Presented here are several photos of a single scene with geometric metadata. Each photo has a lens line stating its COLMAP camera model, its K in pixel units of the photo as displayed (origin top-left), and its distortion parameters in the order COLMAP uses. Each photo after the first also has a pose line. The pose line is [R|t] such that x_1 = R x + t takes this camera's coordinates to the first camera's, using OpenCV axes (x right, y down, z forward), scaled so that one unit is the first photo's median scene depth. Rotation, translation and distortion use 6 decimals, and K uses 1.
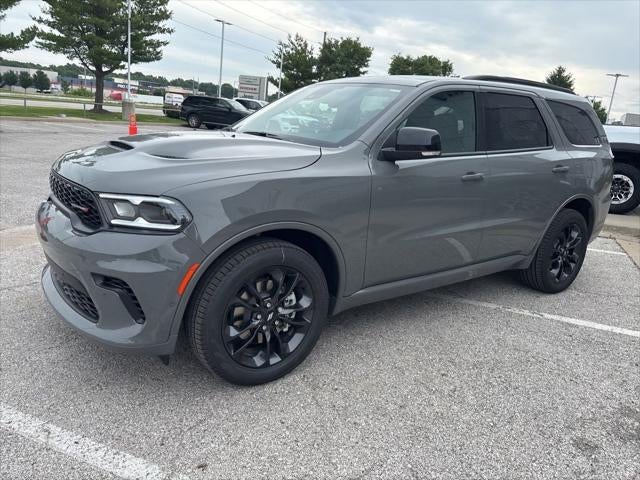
lens RADIAL K [[485.6, 0, 316.1], [0, 485.6, 244.6], [0, 0, 1]] dist [0.046319, -0.053703]
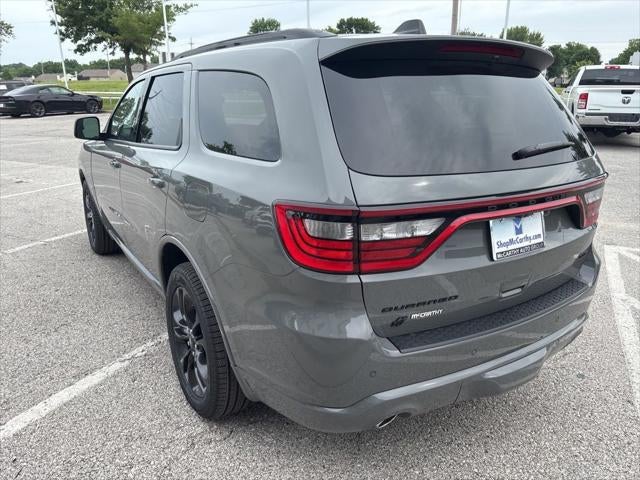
lens RADIAL K [[485.6, 0, 316.1], [0, 485.6, 244.6], [0, 0, 1]] dist [0.046319, -0.053703]
pose [[-0.085903, 0.224294, -0.970728, 0.177826], [-0.265514, 0.933939, 0.239290, -0.044982], [0.960272, 0.278298, -0.020674, 0.196688]]
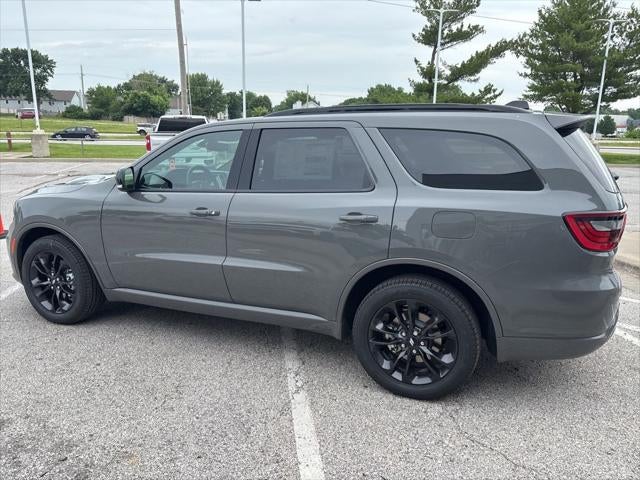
lens RADIAL K [[486.4, 0, 318.8], [0, 486.4, 249.0], [0, 0, 1]] dist [0.046452, -0.050530]
pose [[0.502769, 0.129847, -0.854613, 0.178708], [-0.196407, 0.979955, 0.033344, -0.019204], [0.841812, 0.151088, 0.518194, 0.090277]]
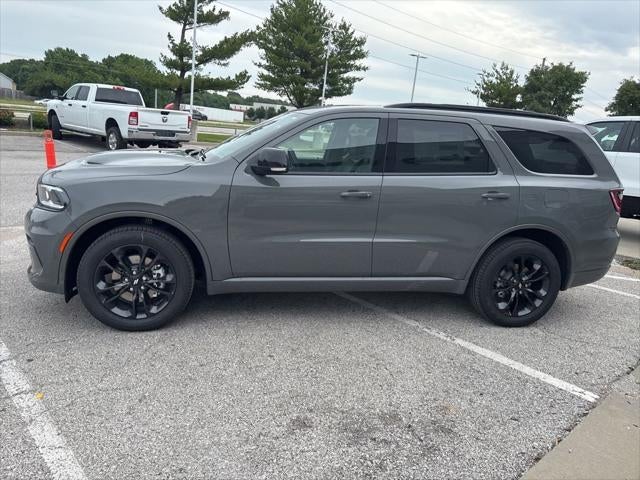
lens RADIAL K [[485.6, 0, 316.1], [0, 485.6, 244.6], [0, 0, 1]] dist [0.046319, -0.053703]
pose [[0.905658, 0.097331, -0.412686, 0.093933], [-0.121141, 0.992124, -0.031860, 0.002868], [0.406335, 0.078848, 0.910316, -0.004652]]
